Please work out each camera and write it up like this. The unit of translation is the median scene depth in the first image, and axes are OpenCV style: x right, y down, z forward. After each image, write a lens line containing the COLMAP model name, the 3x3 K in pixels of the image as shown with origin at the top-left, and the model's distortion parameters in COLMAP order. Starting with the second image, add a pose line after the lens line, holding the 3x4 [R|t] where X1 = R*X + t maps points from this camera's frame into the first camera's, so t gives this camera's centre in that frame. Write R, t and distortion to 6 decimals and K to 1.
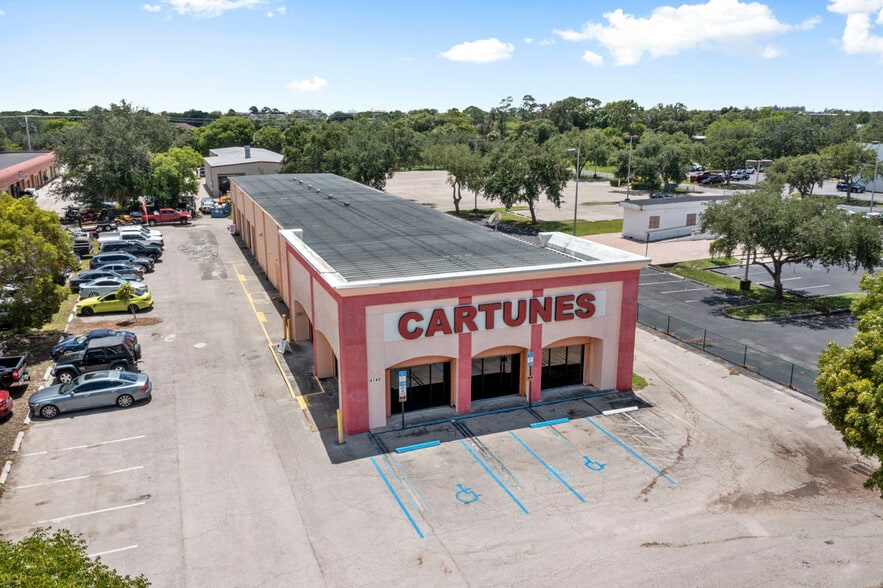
lens RADIAL K [[697.7, 0, 441.5], [0, 697.7, 294.0], [0, 0, 1]] dist [-0.007260, 0.004121]
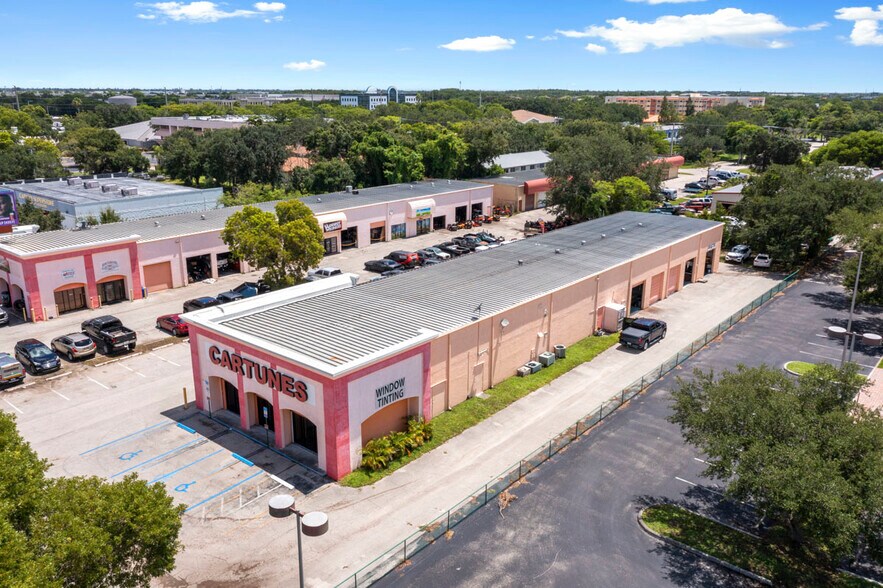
lens RADIAL K [[697.7, 0, 441.5], [0, 697.7, 294.0], [0, 0, 1]] dist [-0.007260, 0.004121]
pose [[0.475478, 0.246781, -0.844405, 1.289279], [-0.222454, 0.962382, 0.155998, -0.384019], [0.851137, 0.113668, 0.512489, 0.564865]]
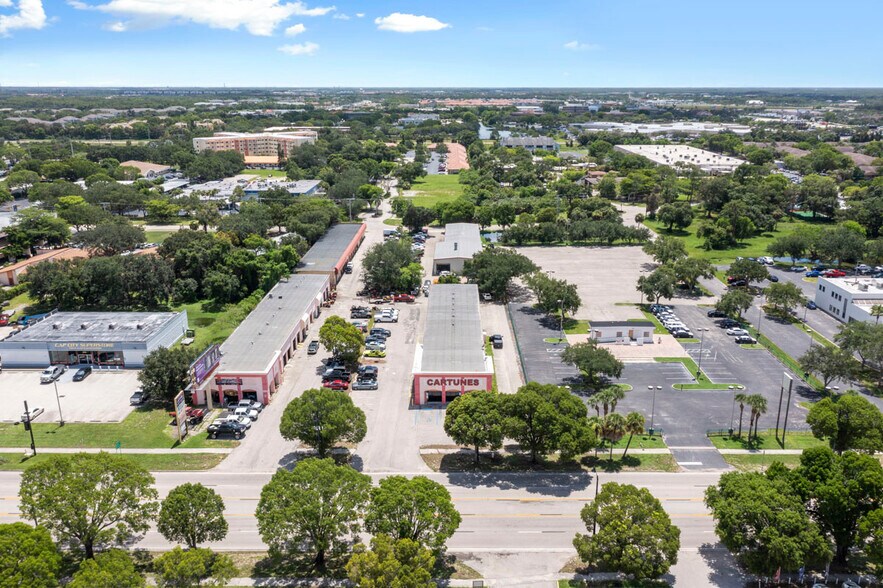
lens RADIAL K [[700.4, 0, 451.5], [0, 700.4, 291.3], [0, 0, 1]] dist [-0.003787, -0.003552]
pose [[0.929280, 0.105278, -0.354057, 1.431375], [-0.092276, 0.994297, 0.053459, -0.699388], [0.357666, -0.017007, 0.933695, -2.770582]]
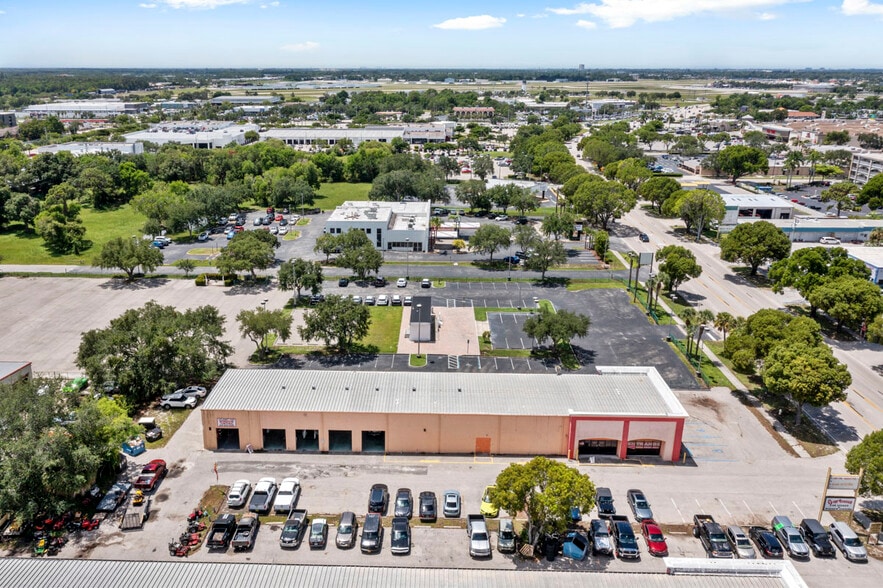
lens RADIAL K [[697.7, 0, 441.5], [0, 697.7, 294.0], [0, 0, 1]] dist [-0.007260, 0.004121]
pose [[0.375502, -0.278433, 0.884010, -2.629602], [0.226343, 0.952477, 0.203854, -1.173893], [-0.898759, 0.123541, 0.420679, 0.514379]]
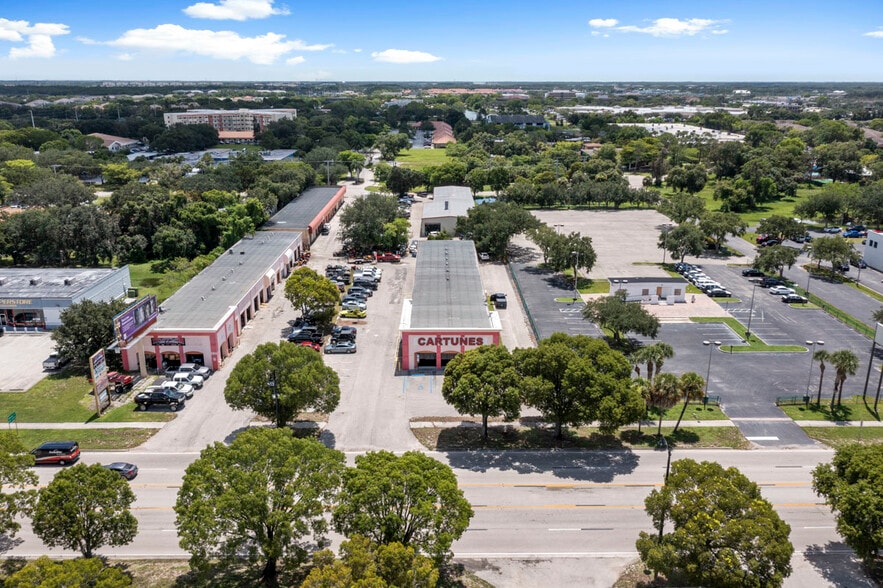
lens RADIAL K [[697.7, 0, 441.5], [0, 697.7, 294.0], [0, 0, 1]] dist [-0.007260, 0.004121]
pose [[0.932937, 0.106938, -0.343792, 1.106675], [-0.090991, 0.993905, 0.062239, -0.378139], [0.348352, -0.026784, 0.936981, -2.021686]]
